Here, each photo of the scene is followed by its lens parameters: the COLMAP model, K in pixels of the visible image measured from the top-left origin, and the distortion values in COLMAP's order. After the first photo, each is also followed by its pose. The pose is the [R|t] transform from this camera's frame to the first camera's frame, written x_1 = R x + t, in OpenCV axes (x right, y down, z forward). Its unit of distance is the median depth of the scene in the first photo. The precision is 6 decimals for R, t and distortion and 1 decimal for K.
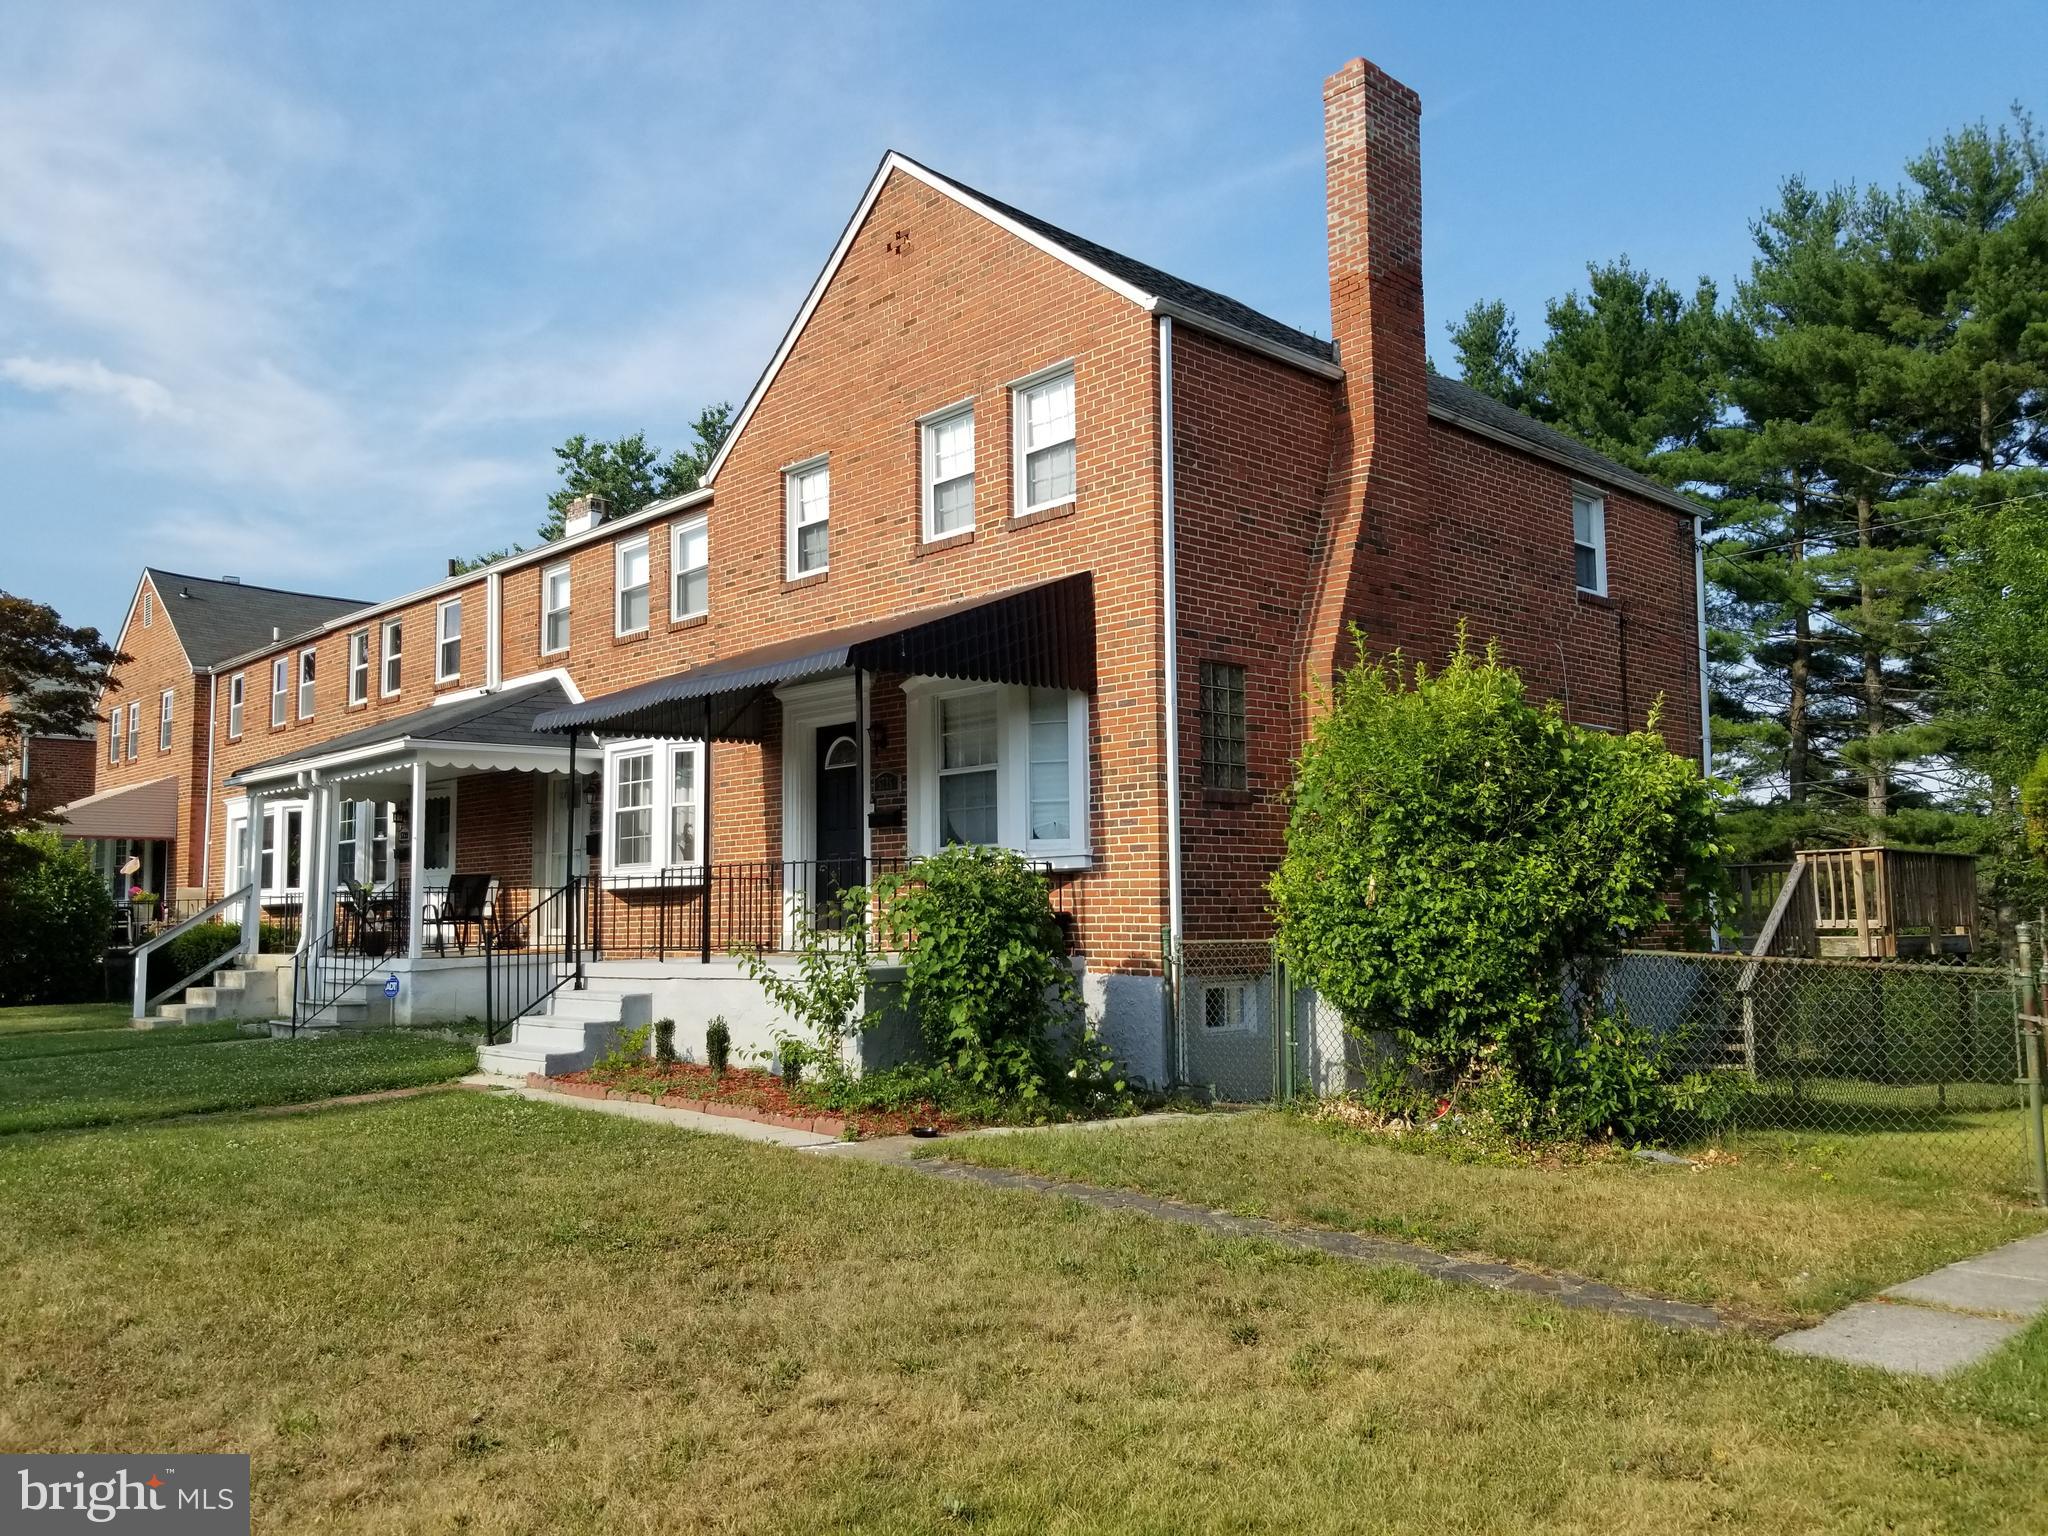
lens RADIAL K [[1608.1, 0, 1025.6], [0, 1608.1, 784.0], [0, 0, 1]] dist [0.077955, -0.143305]
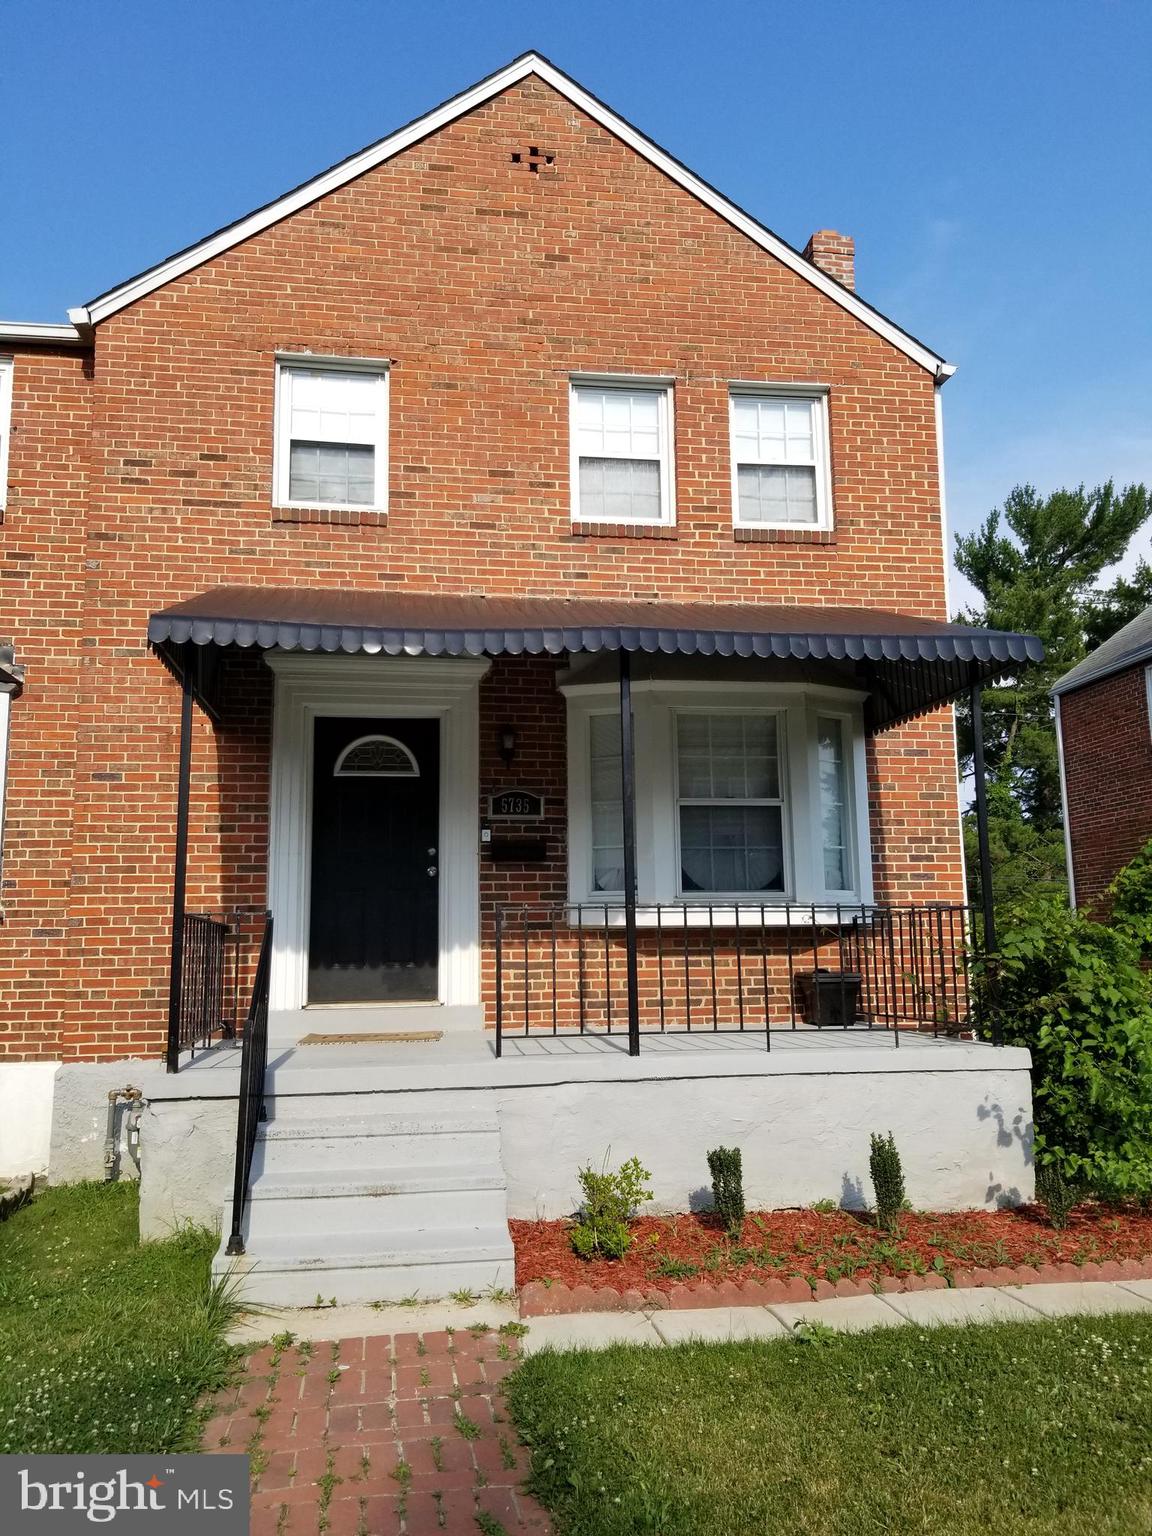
lens RADIAL K [[1206.1, 0, 581.1], [0, 1206.1, 767.6], [0, 0, 1]] dist [0.077955, -0.143305]
pose [[0.553335, 0.131044, 0.822586, -0.573464], [-0.061328, 0.991276, -0.116664, 0.049610], [-0.830698, 0.014107, 0.556544, 0.677300]]
